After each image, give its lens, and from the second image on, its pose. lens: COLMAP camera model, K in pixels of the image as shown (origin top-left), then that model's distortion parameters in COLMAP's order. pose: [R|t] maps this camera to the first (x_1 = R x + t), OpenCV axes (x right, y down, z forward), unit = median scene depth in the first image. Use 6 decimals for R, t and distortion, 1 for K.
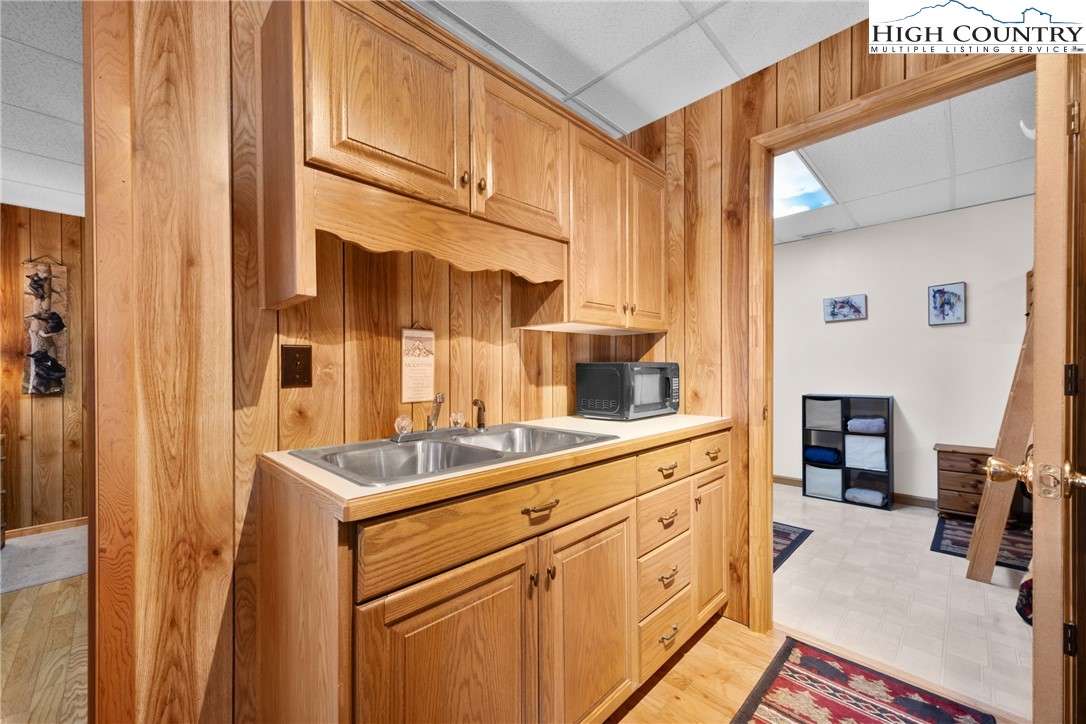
lens RADIAL K [[417.1, 0, 545.9], [0, 417.1, 371.8], [0, 0, 1]] dist [0.000241, 0.000006]
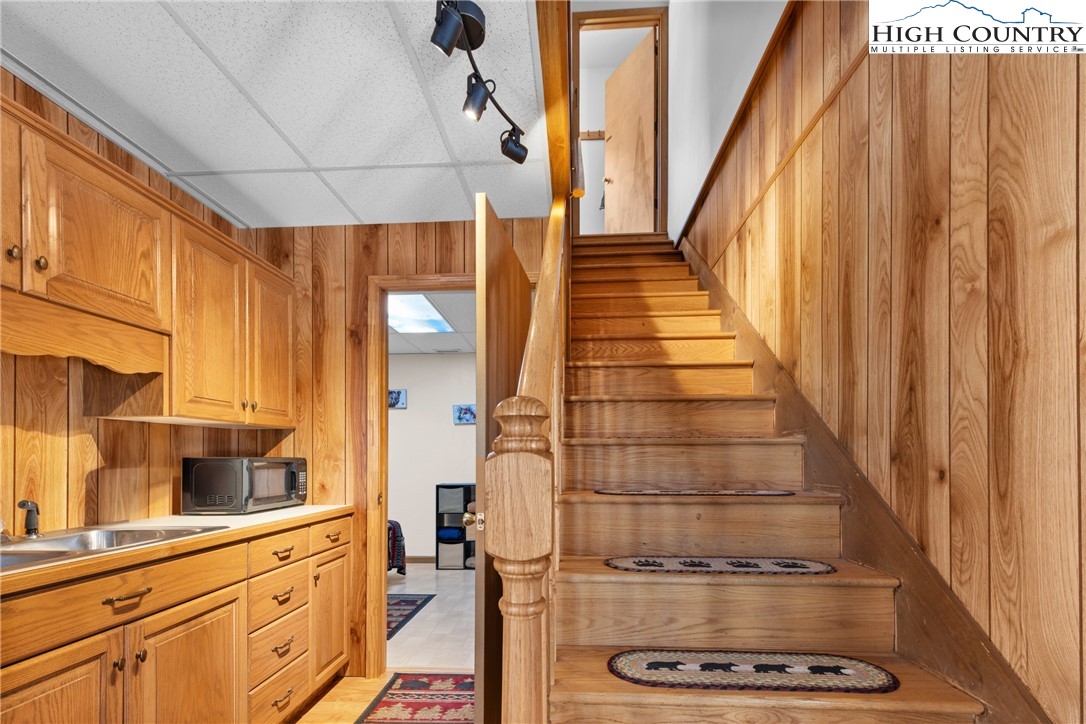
lens RADIAL K [[446.9, 0, 552.9], [0, 446.9, 460.1], [0, 0, 1]] dist [0.008269, -0.000569]
pose [[0.738857, 0.006321, 0.673833, 0.007671], [-0.000880, 0.999964, -0.008416, -0.007985], [-0.673862, 0.005625, 0.738836, -0.364293]]
